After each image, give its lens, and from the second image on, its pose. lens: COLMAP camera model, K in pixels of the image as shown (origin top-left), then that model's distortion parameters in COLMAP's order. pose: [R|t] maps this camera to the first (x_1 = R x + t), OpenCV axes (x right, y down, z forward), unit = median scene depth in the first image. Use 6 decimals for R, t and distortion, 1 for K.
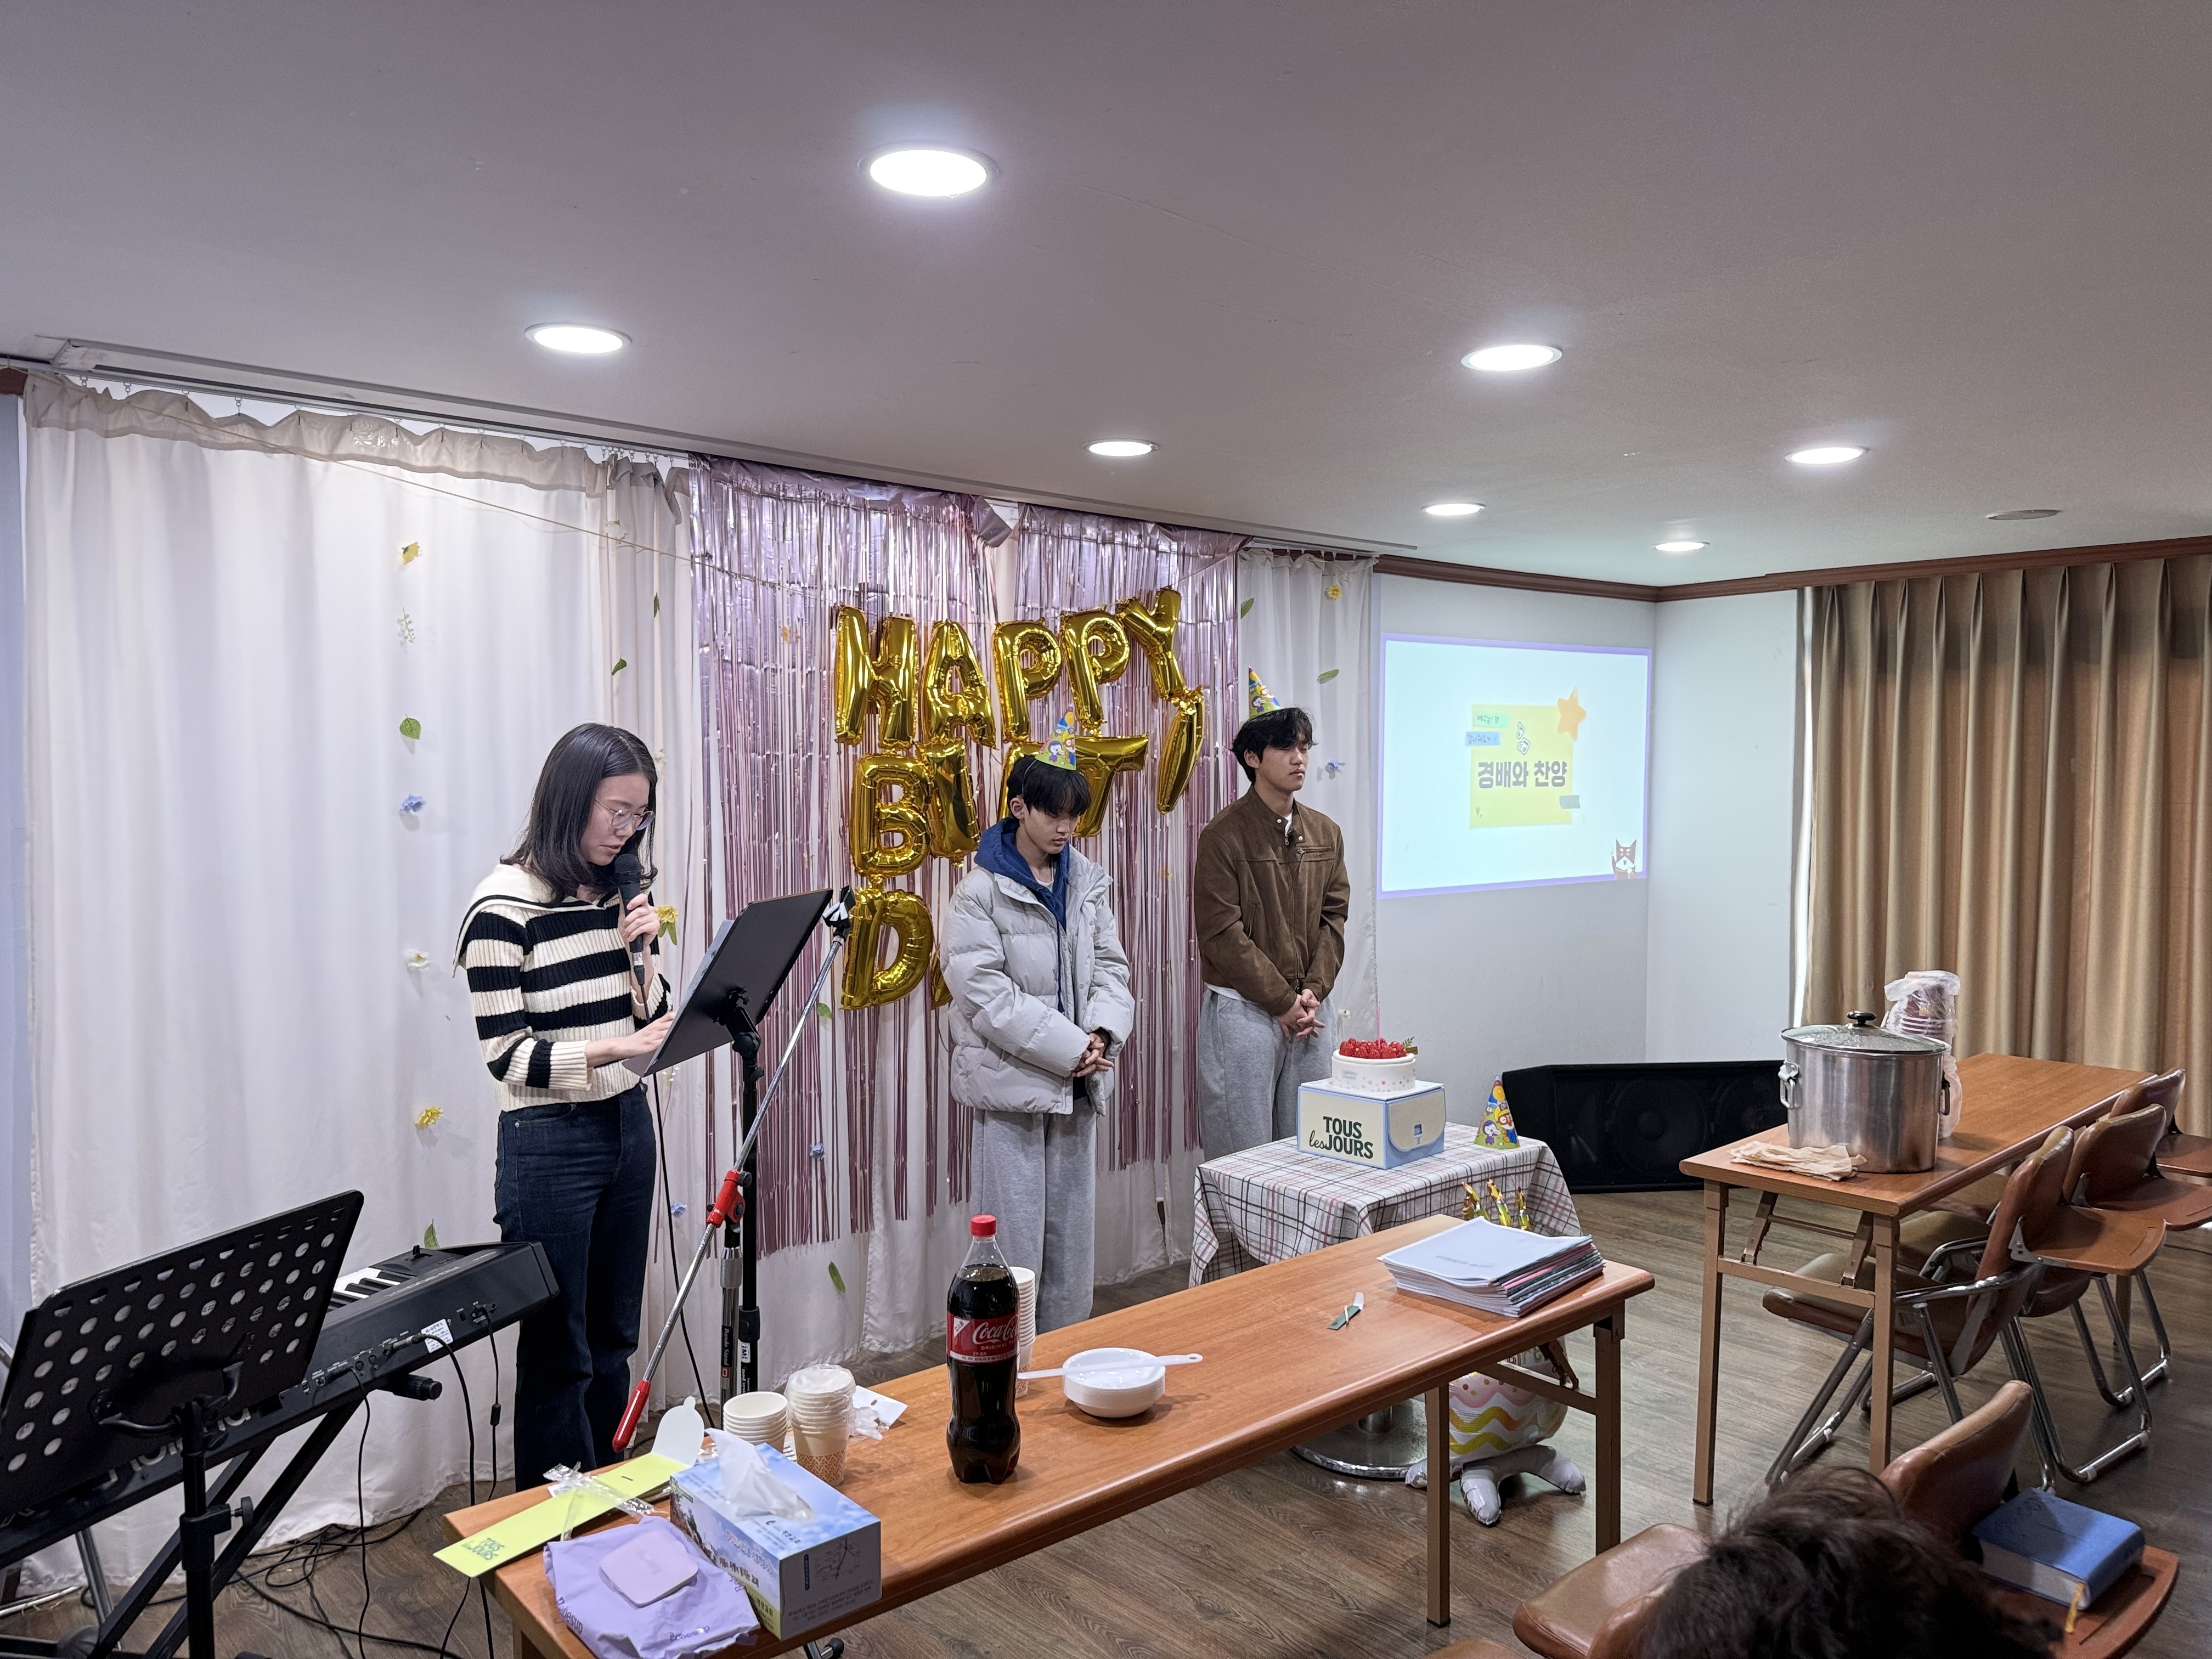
lens RADIAL K [[1550.9, 0, 1106.0], [0, 1550.9, 836.4], [0, 0, 1]] dist [0.063483, -0.082819]
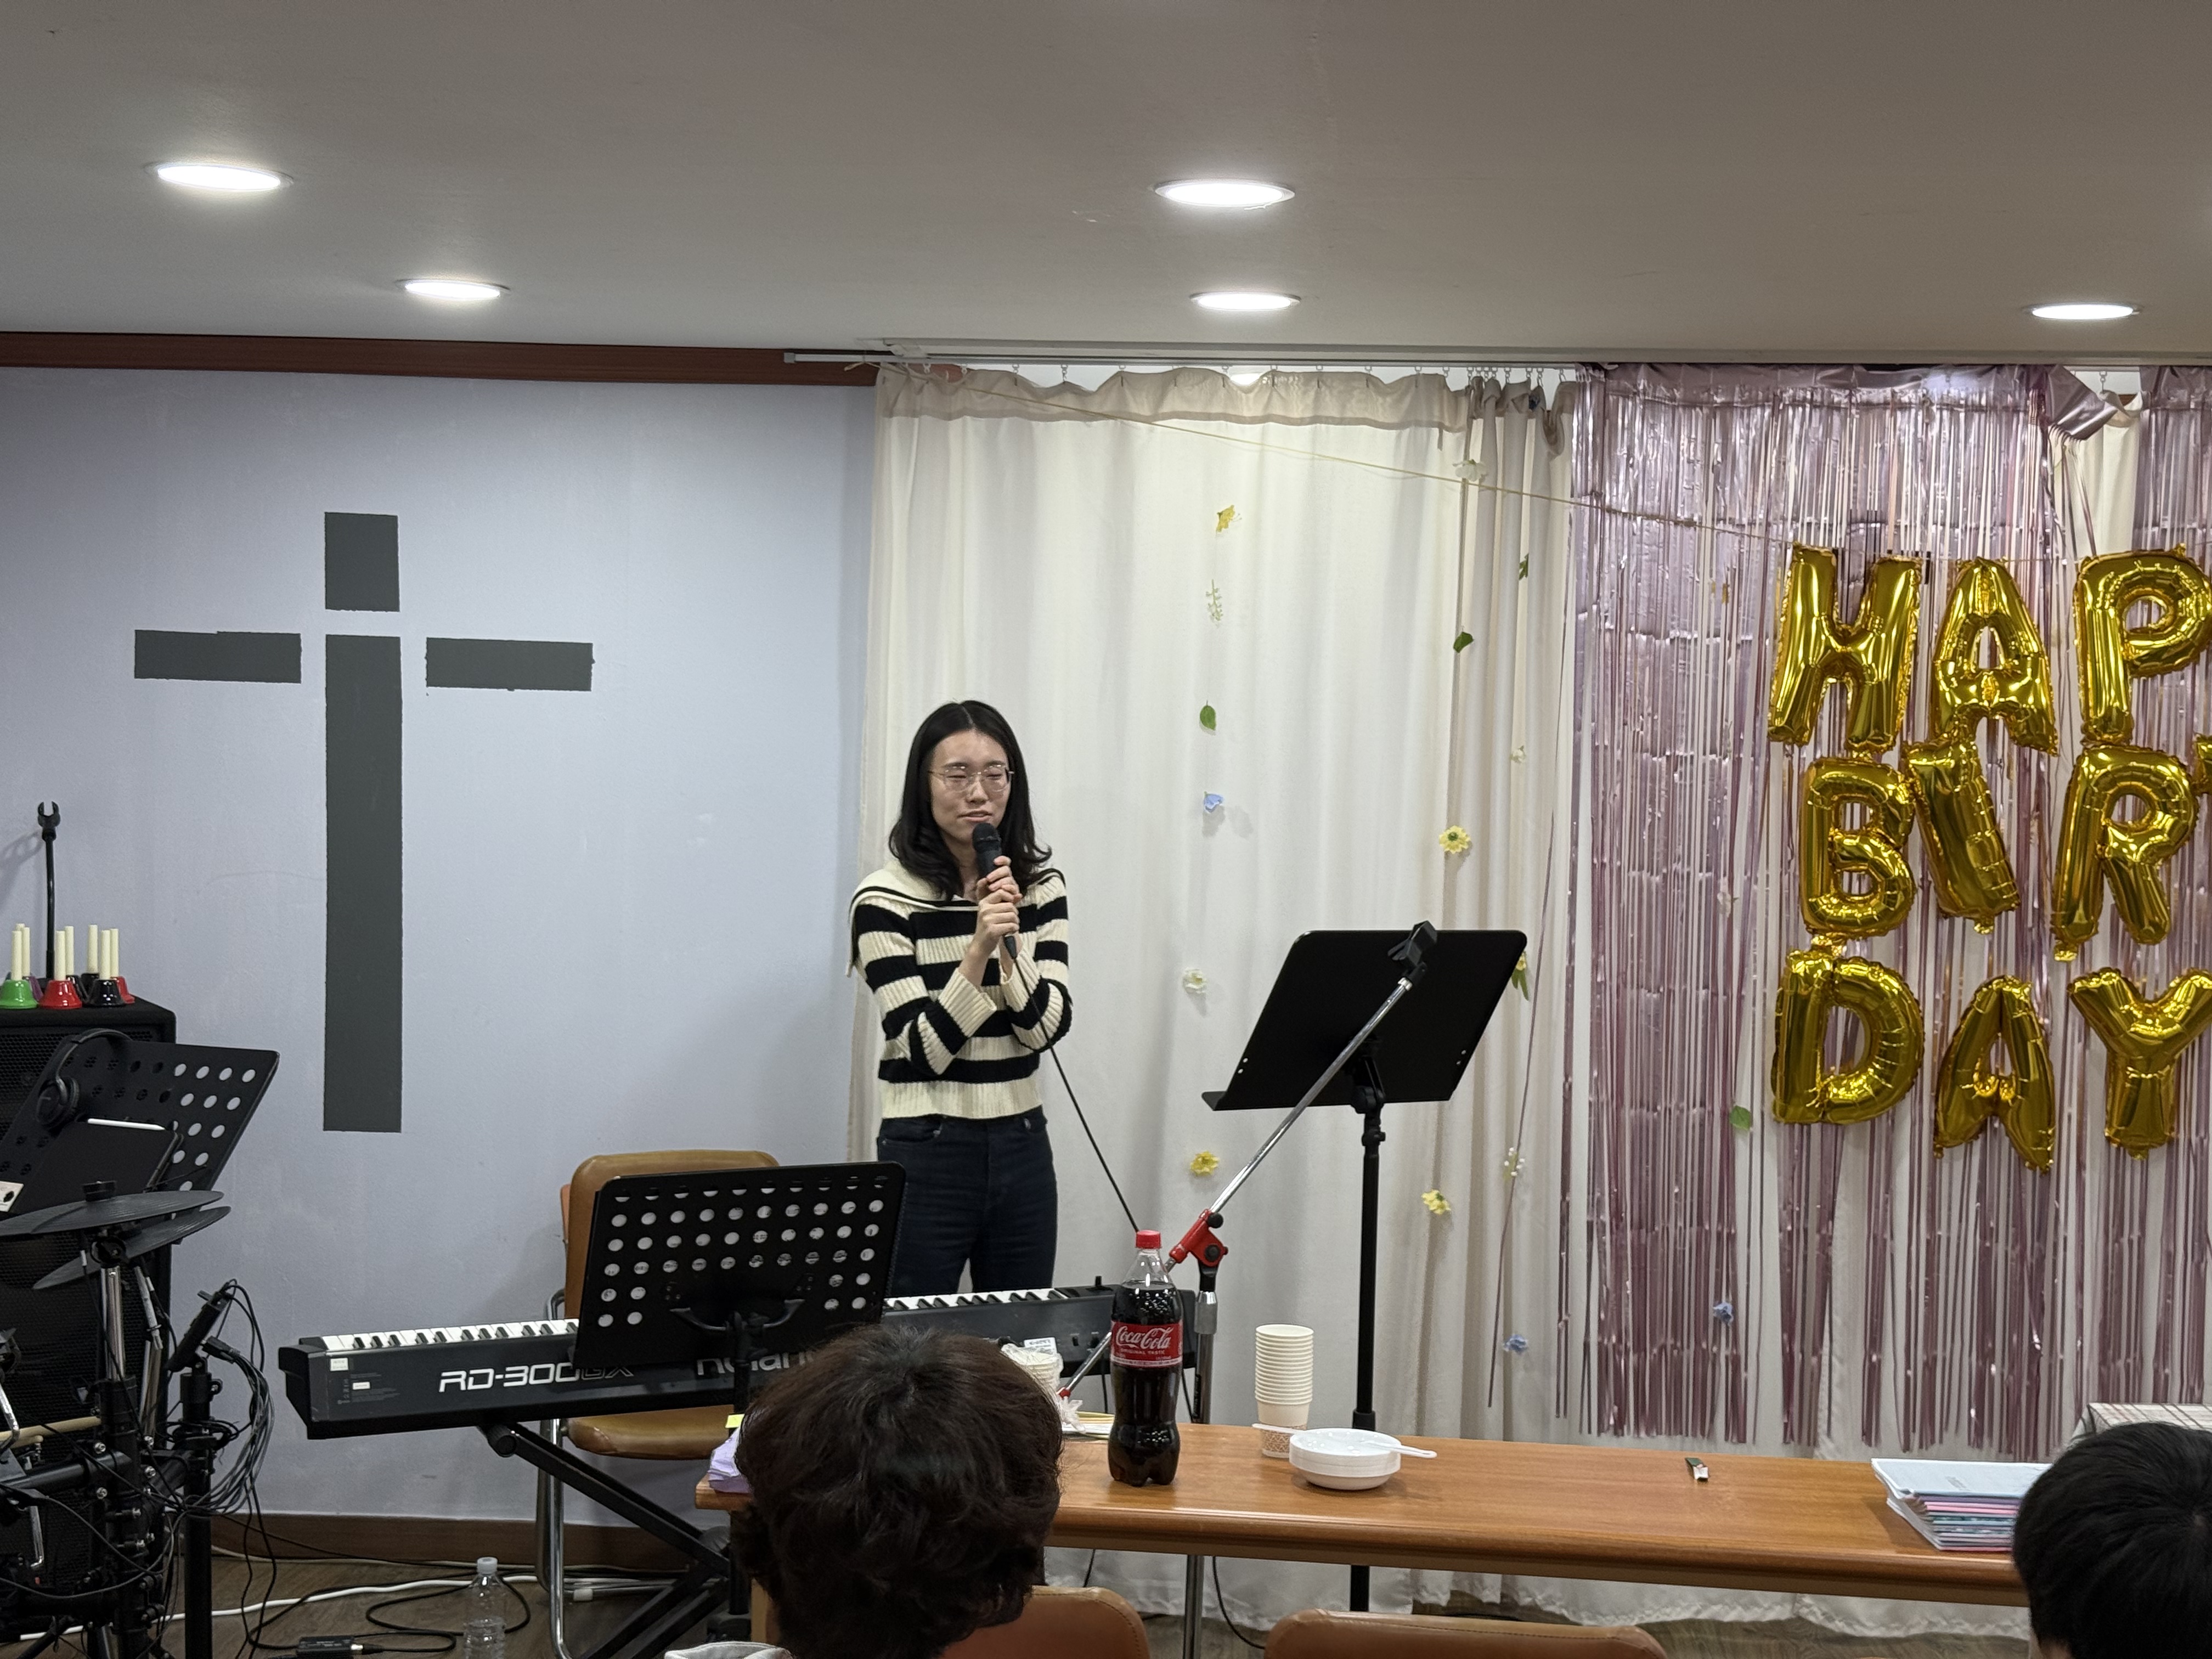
lens RADIAL K [[3171.8, 0, 1104.9], [0, 3171.8, 829.8], [0, 0, 1]] dist [-0.008875, 0.011946]
pose [[0.684228, 0.050512, -0.727516, 0.759990], [-0.058903, 0.998167, 0.013905, -0.025276], [0.726885, 0.033339, 0.685949, -0.246921]]
